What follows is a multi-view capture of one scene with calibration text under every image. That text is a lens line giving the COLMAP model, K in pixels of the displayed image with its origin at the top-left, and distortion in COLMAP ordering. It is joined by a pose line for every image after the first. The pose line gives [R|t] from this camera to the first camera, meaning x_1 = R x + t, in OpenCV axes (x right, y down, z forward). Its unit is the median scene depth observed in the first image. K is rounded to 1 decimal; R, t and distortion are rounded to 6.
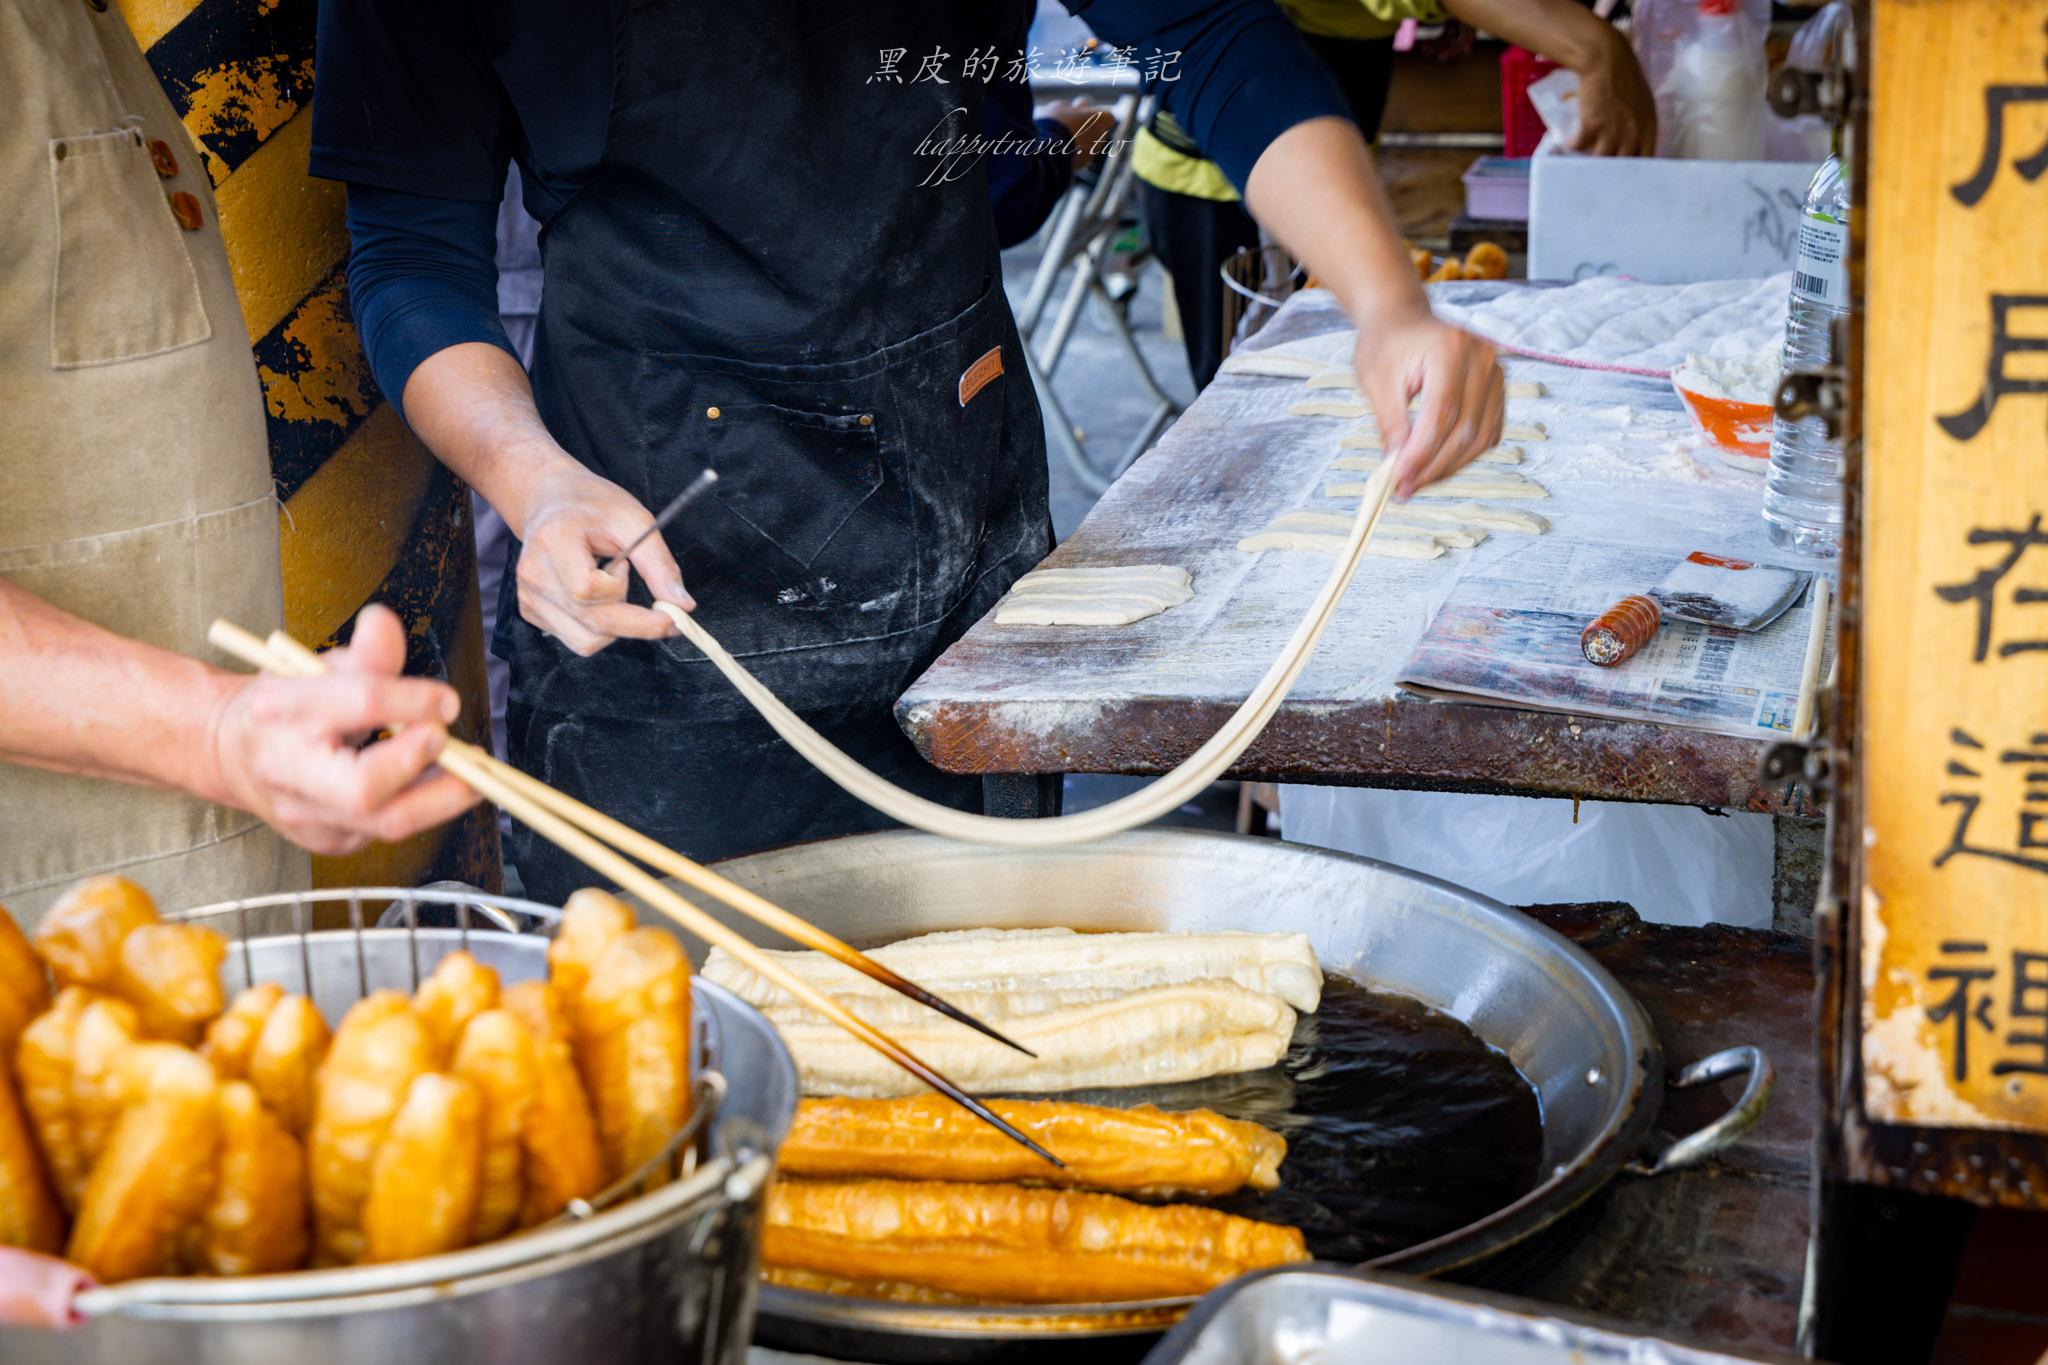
lens RADIAL K [[3646.6, 0, 1002.8], [0, 3646.6, 687.7], [0, 0, 1]] dist [-0.047121, 0.000000]
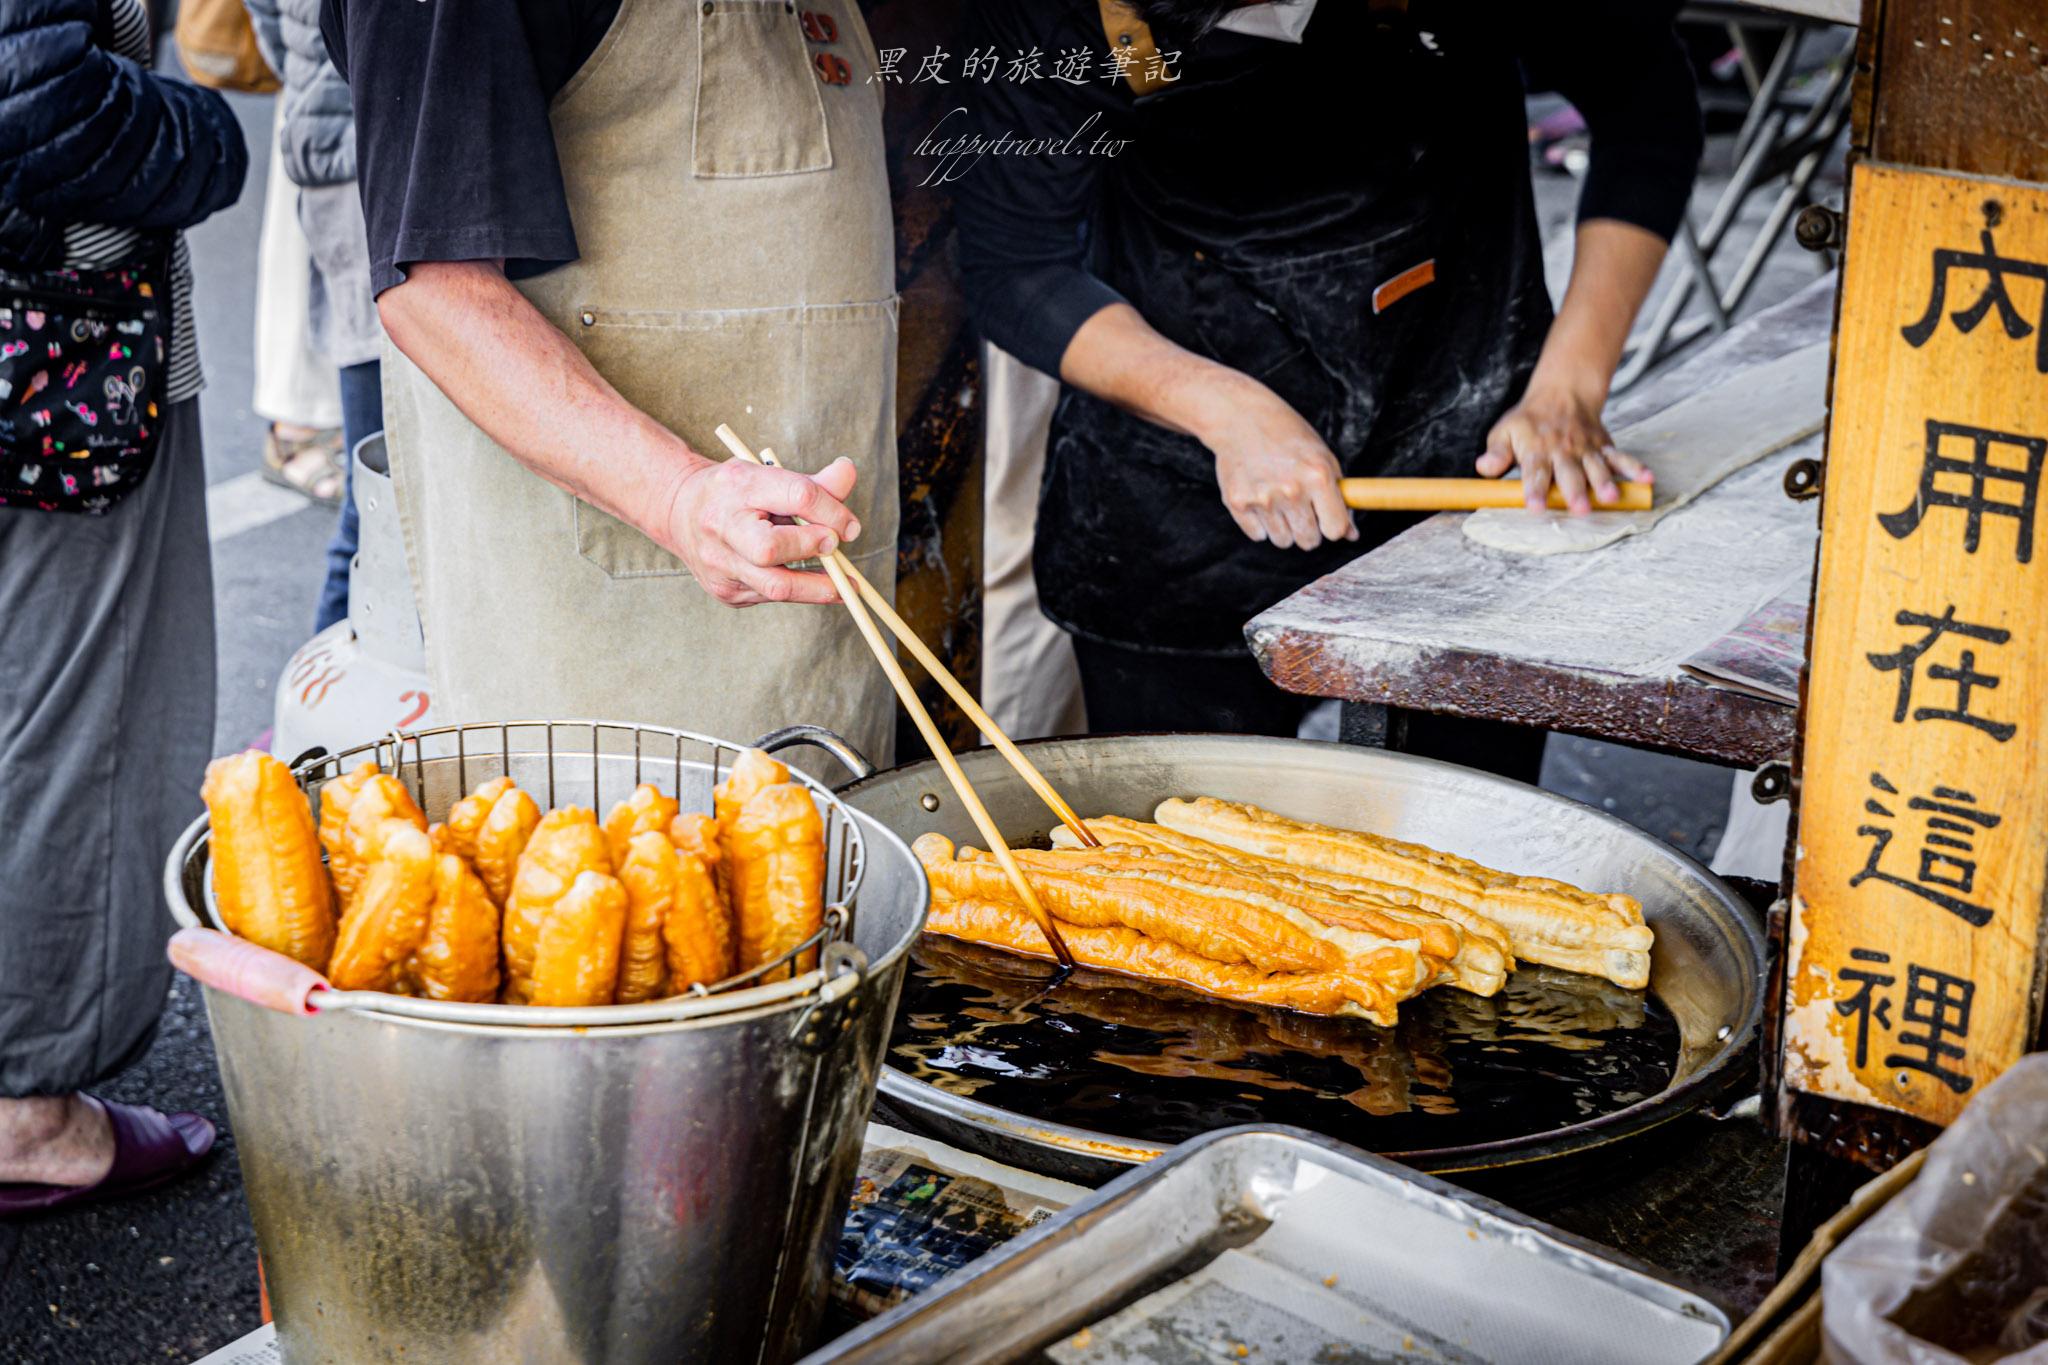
lens RADIAL K [[3994.8, 0, 1038.0], [0, 3994.8, 685.0], [0, 0, 1]] dist [0.007412, 0.000000]
pose [[0.968561, 0.134468, -0.209305, 0.261966], [-0.126500, 0.990651, 0.051064, -0.049238], [0.214215, -0.022982, 0.976516, -0.340417]]
